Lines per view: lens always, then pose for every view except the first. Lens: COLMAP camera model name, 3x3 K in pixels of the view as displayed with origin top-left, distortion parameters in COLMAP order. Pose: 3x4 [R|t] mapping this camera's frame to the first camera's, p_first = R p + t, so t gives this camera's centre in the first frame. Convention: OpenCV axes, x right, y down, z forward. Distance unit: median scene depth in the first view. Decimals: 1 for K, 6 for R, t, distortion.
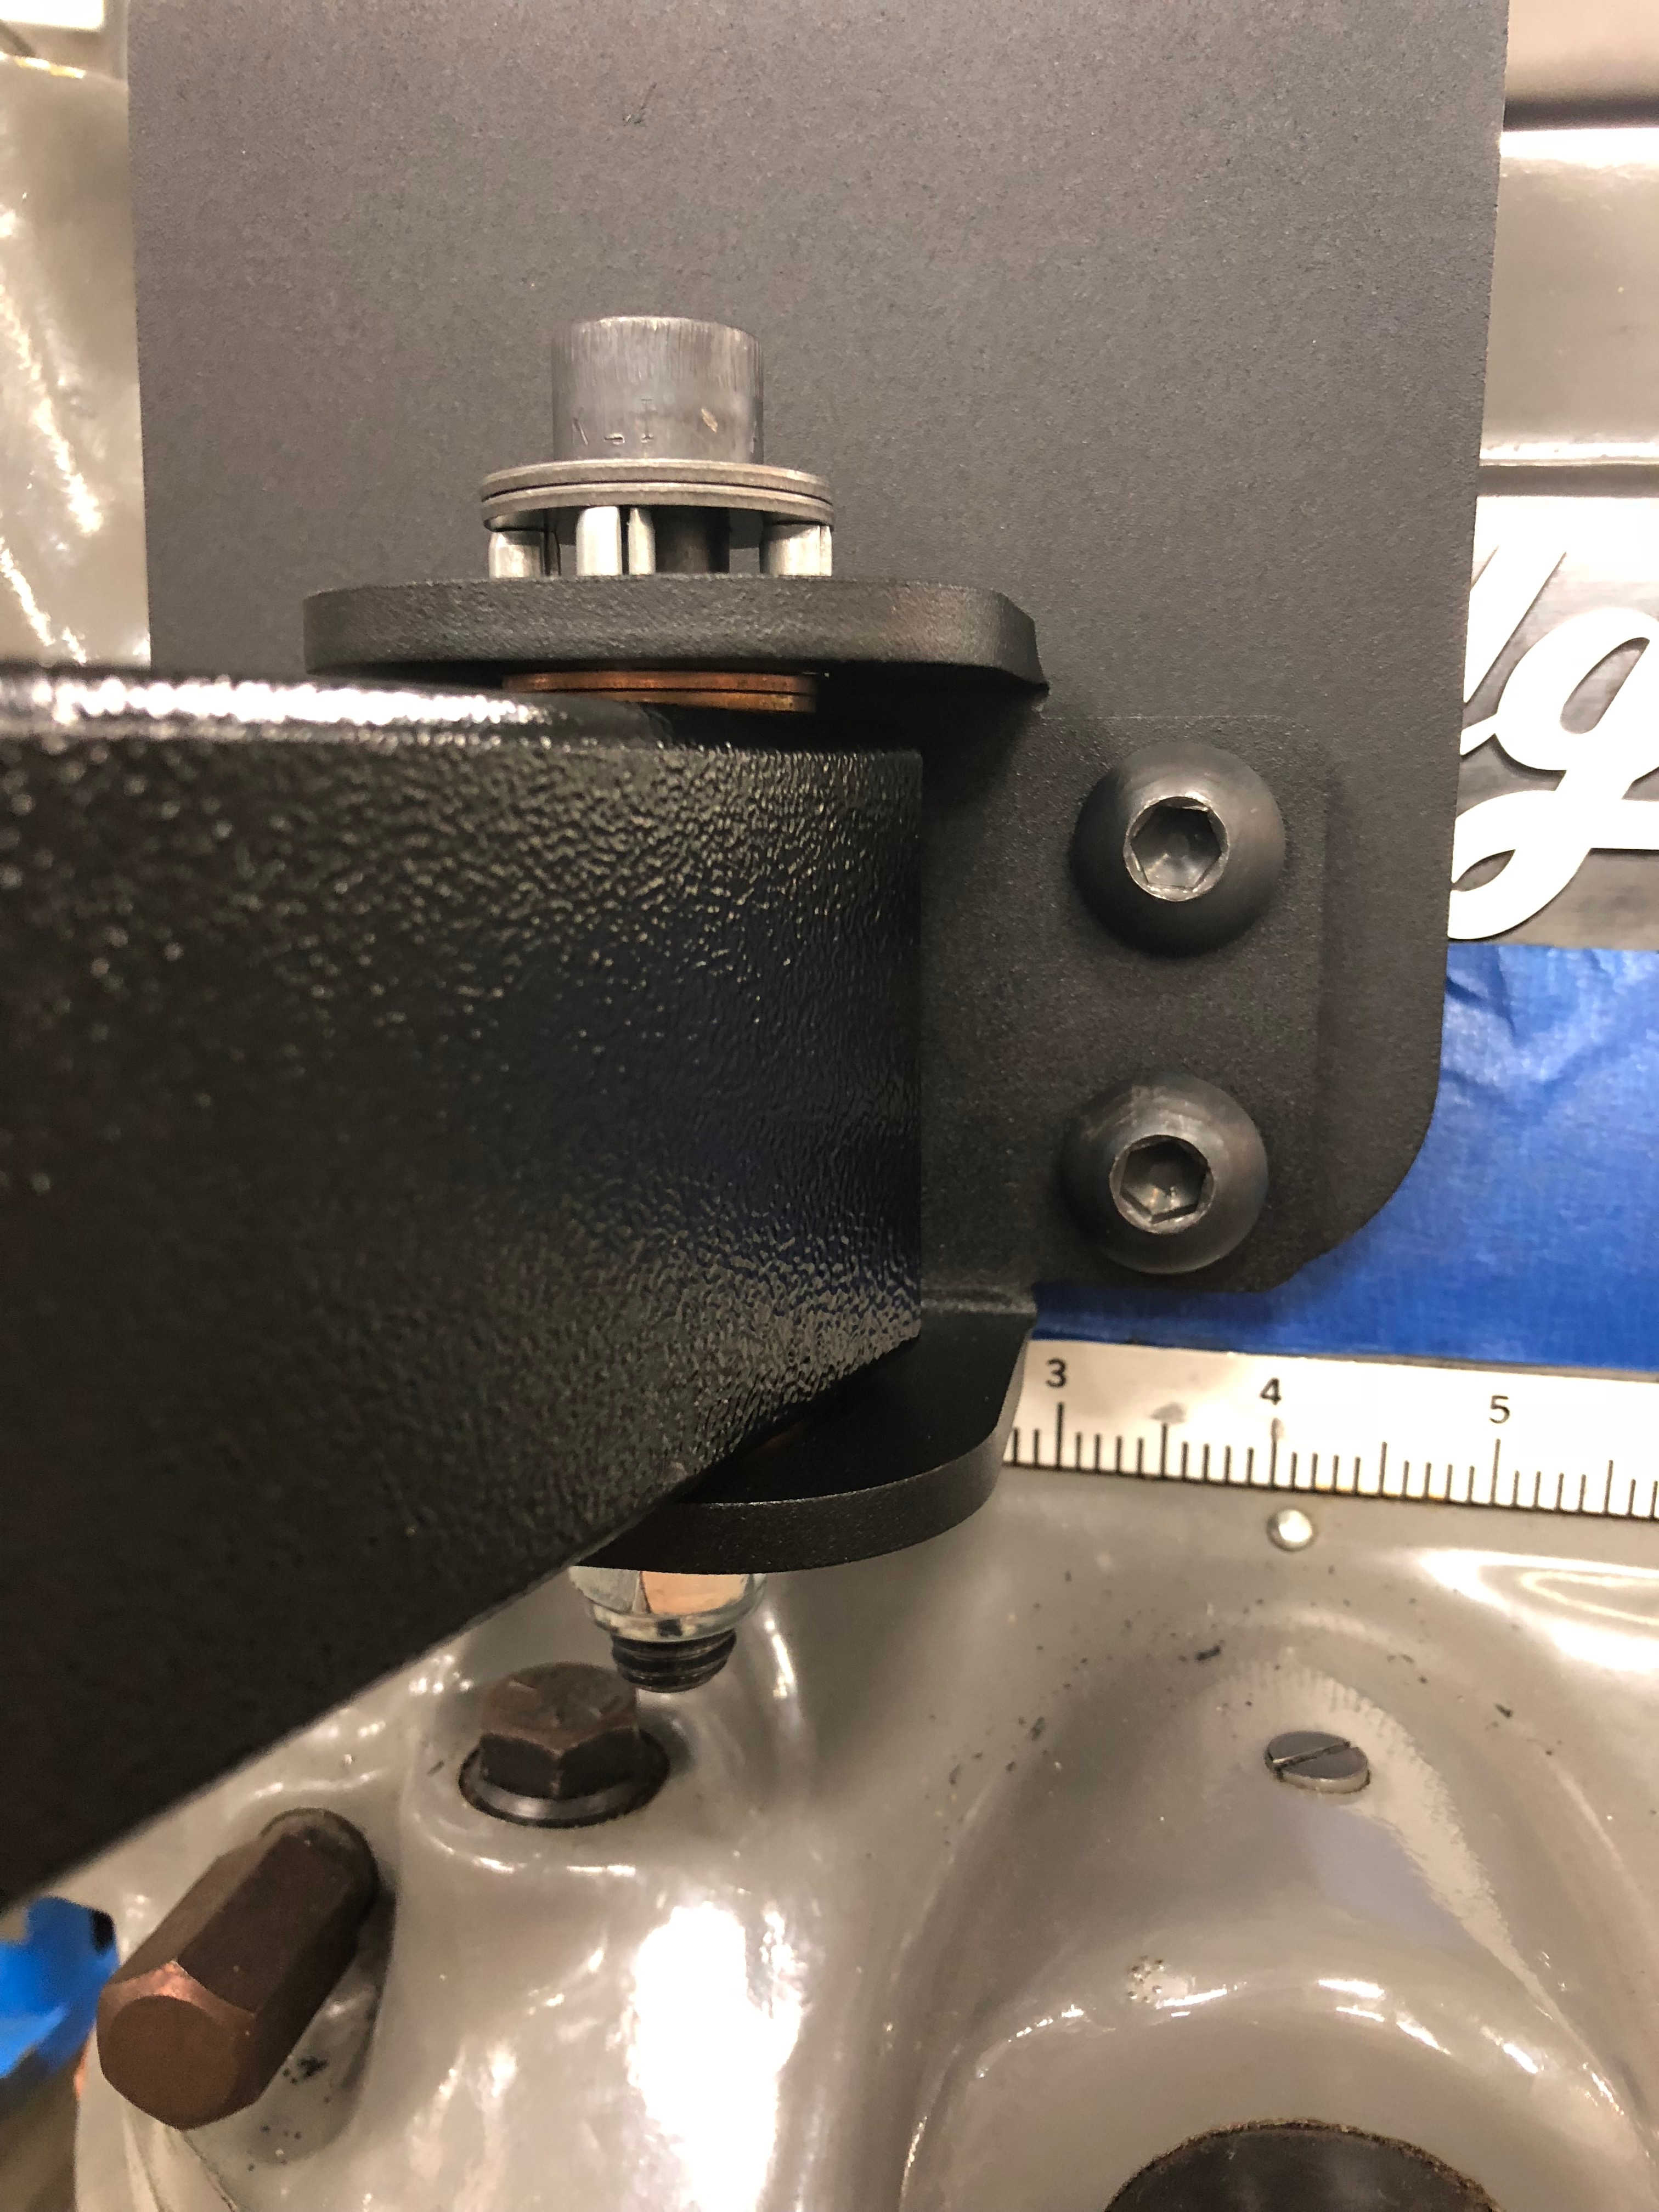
lens RADIAL K [[1782.7, 0, 829.7], [0, 1782.7, 1104.8], [0, 0, 1]] dist [-0.000639, -0.001304]
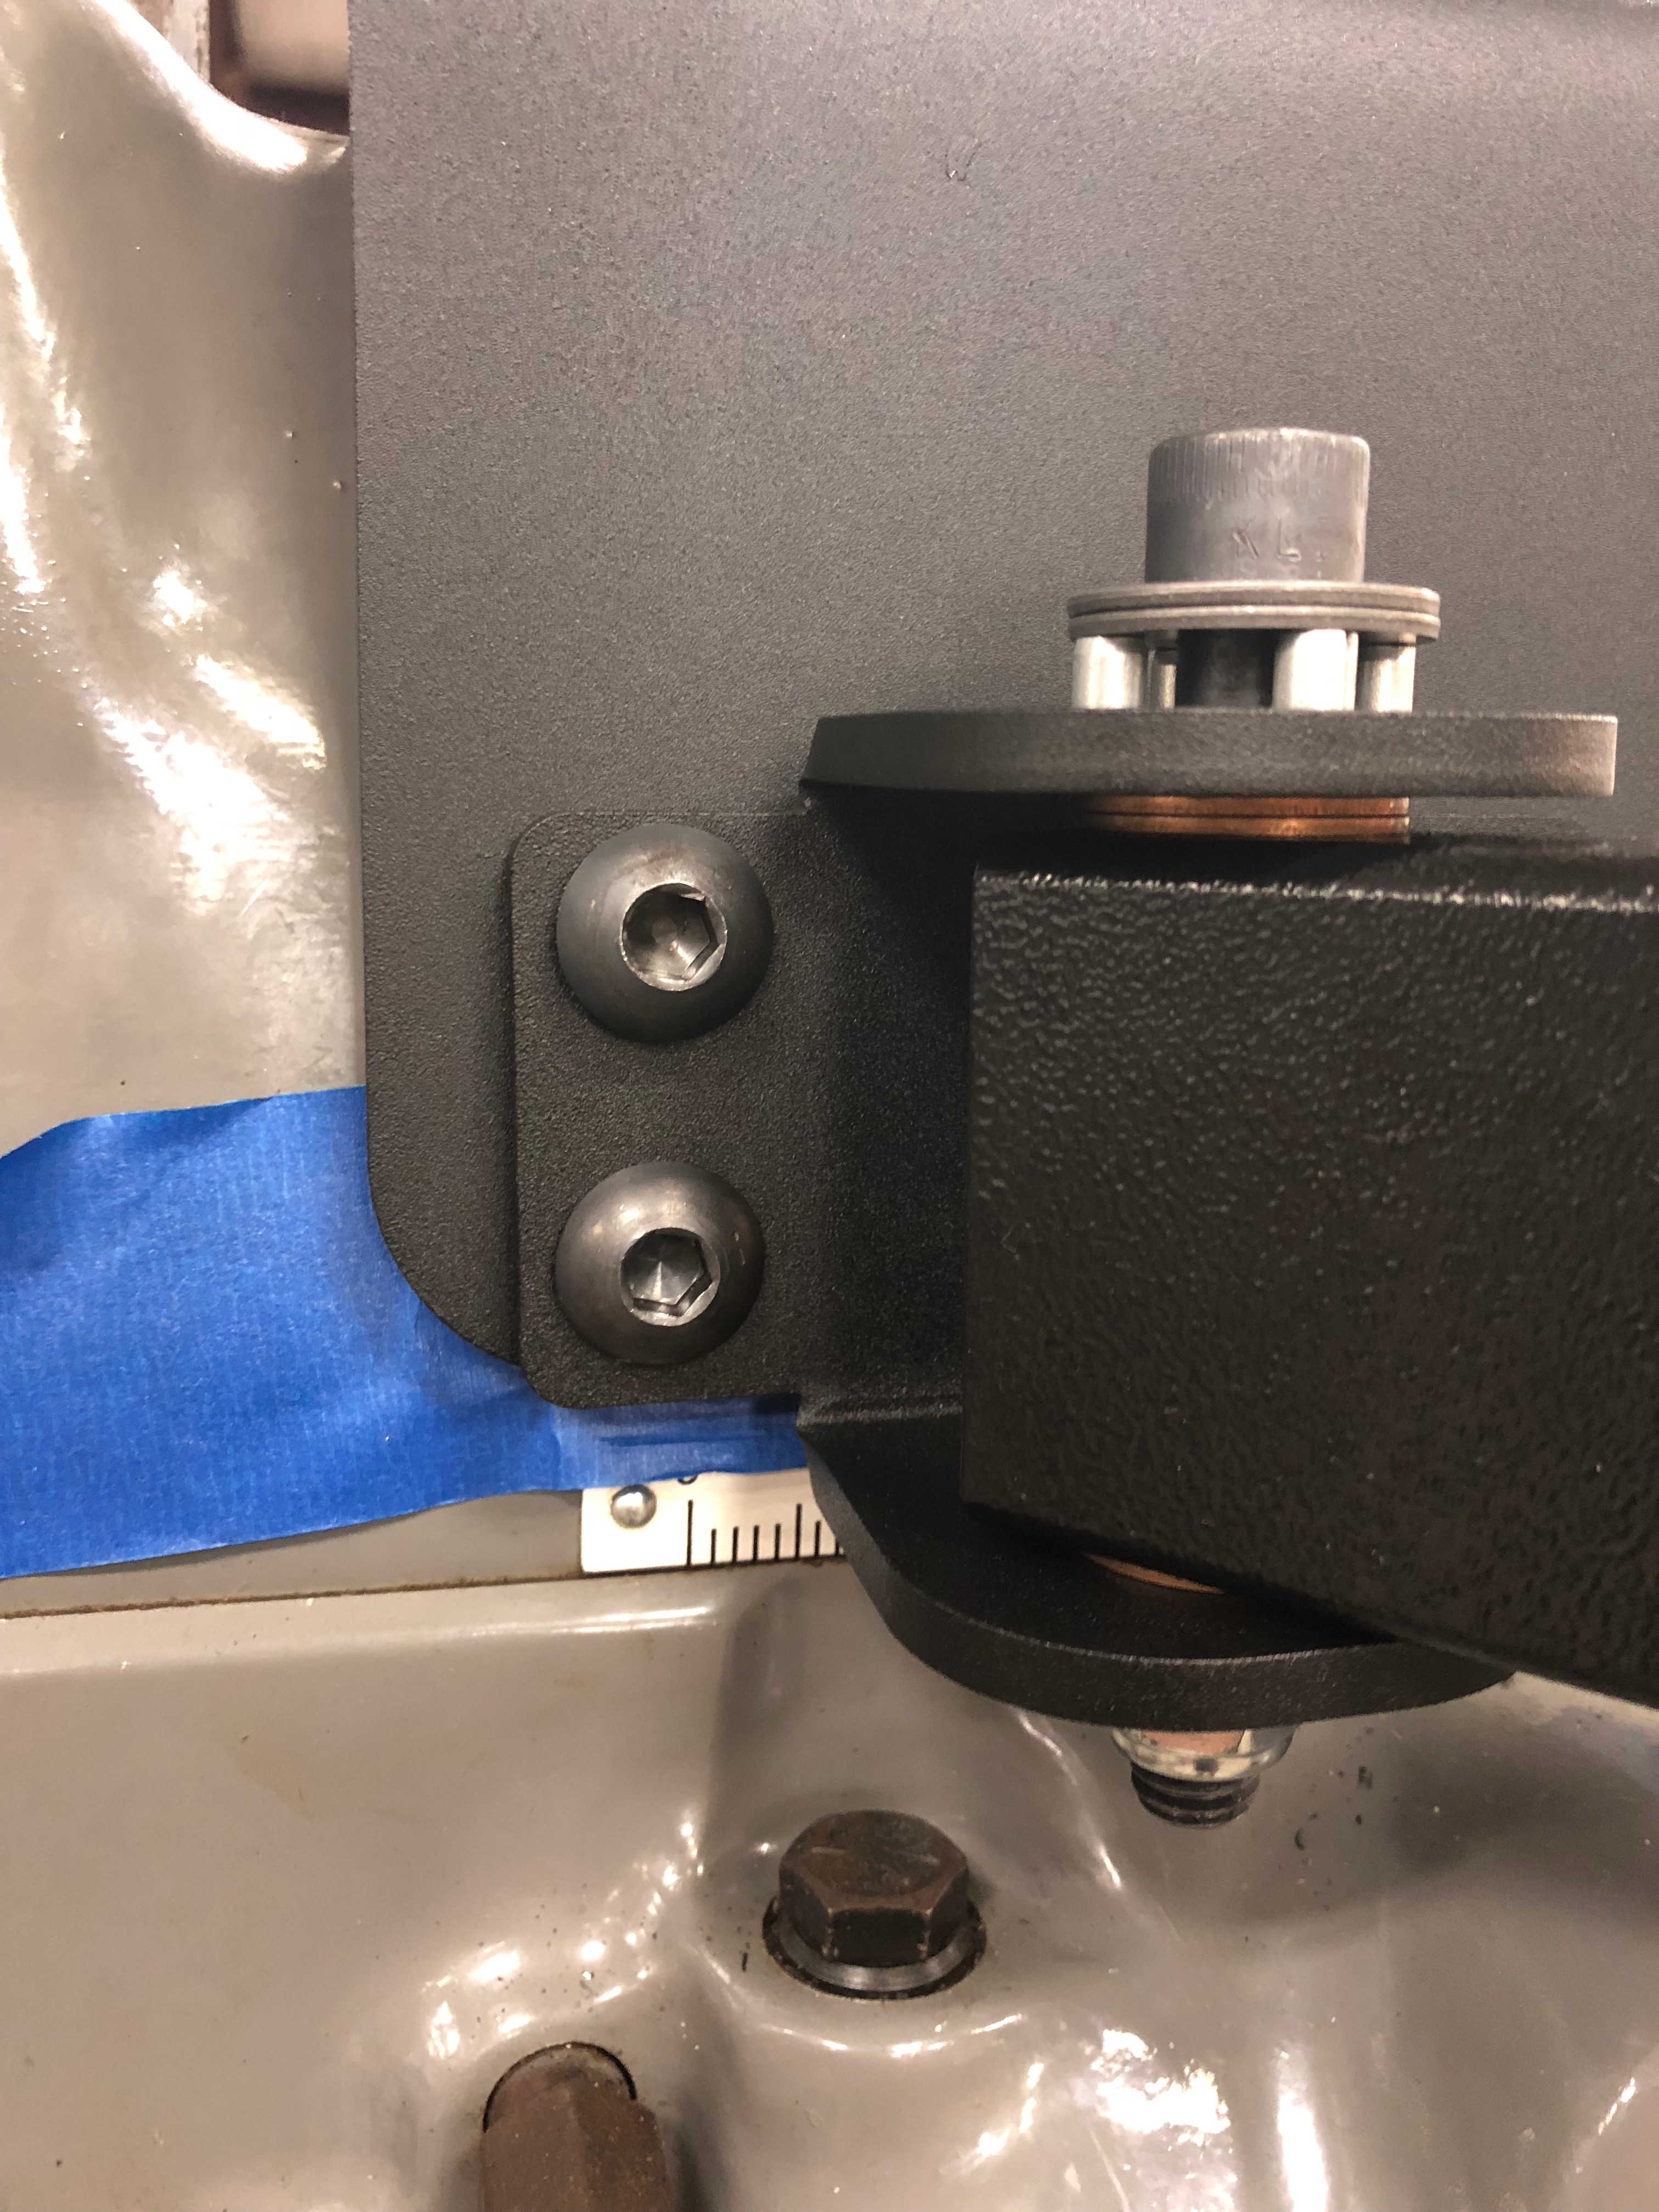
lens RADIAL K [[1782.7, 0, 832.2], [0, 1782.7, 1101.2], [0, 0, 1]] dist [-0.000639, -0.001304]
pose [[0.915233, -0.063771, 0.397846, -0.566012], [0.062670, 0.997909, 0.015785, -0.082681], [-0.398021, 0.010486, 0.917316, 0.163880]]
